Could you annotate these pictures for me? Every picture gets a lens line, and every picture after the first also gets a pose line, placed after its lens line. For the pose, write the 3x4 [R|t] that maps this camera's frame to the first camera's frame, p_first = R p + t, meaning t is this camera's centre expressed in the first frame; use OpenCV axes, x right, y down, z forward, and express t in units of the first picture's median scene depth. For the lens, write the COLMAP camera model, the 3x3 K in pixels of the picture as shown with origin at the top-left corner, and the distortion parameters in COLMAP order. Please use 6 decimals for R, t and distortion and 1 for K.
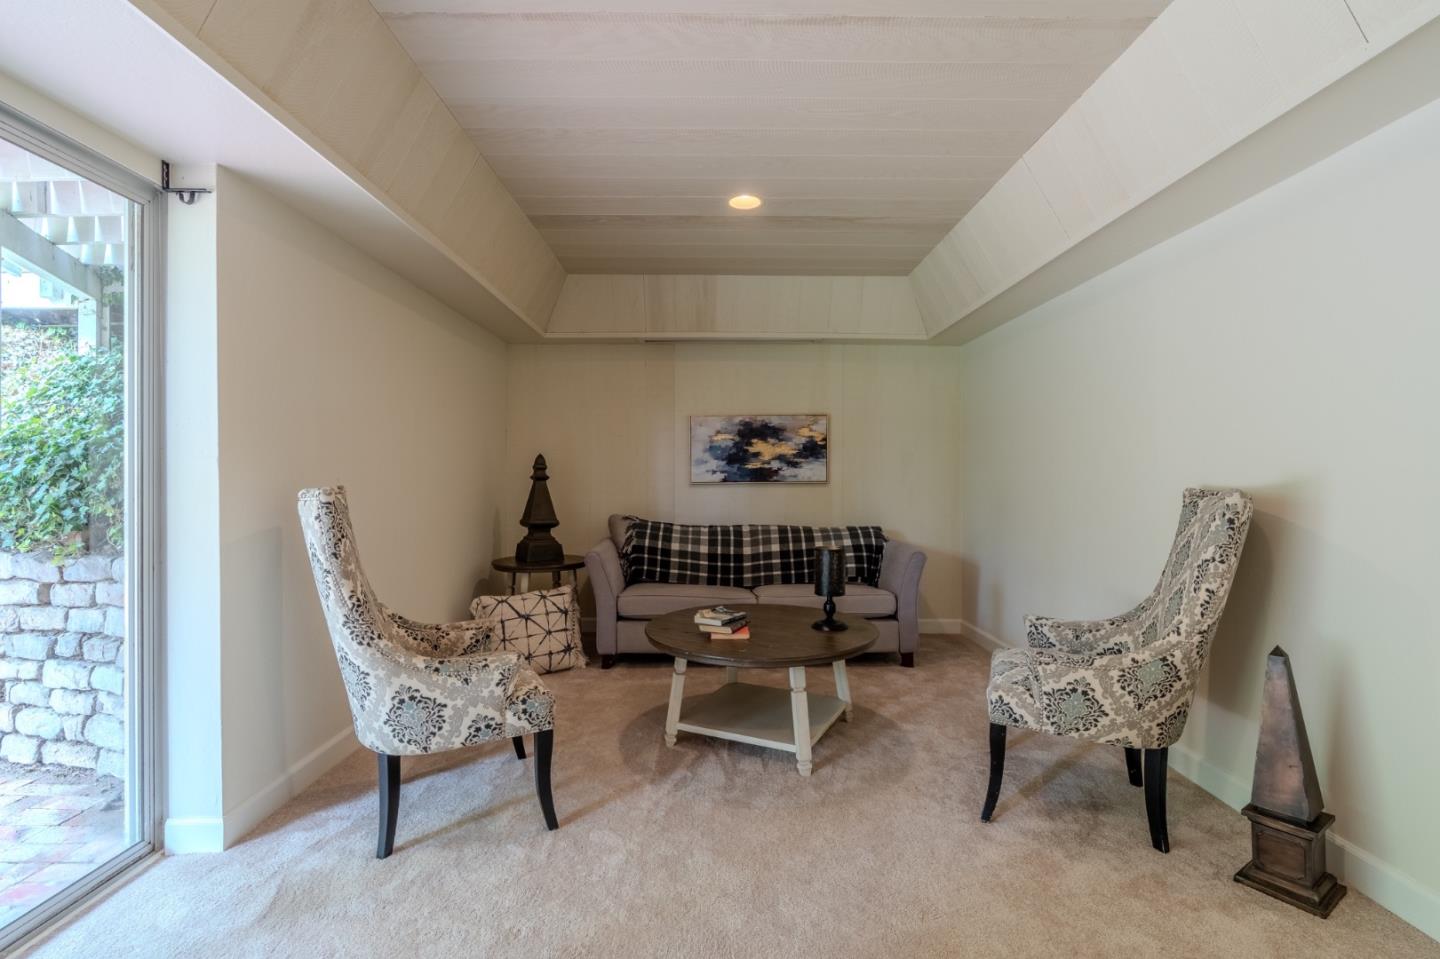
lens RADIAL K [[651.3, 0, 717.3], [0, 651.3, 481.3], [0, 0, 1]] dist [-0.006732, -0.000420]
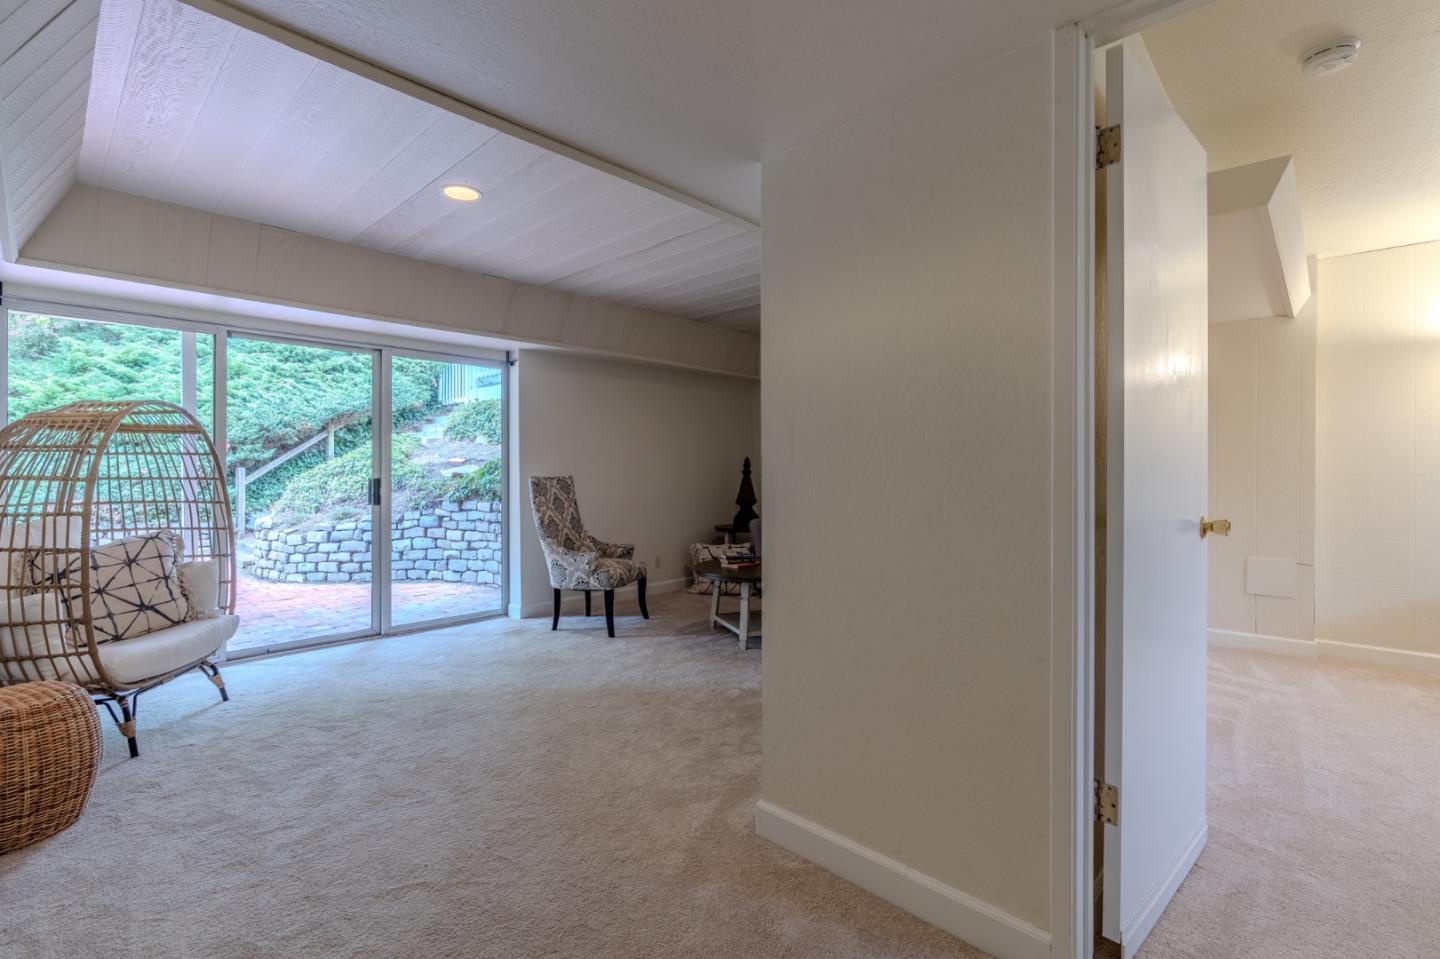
lens RADIAL K [[651.3, 0, 721.3], [0, 651.3, 479.1], [0, 0, 1]] dist [-0.006732, -0.000420]
pose [[0.727427, 0.001999, -0.686182, 1.563557], [-0.001757, 0.999998, 0.001051, 0.016917], [0.686183, 0.000441, 0.727429, -0.316839]]
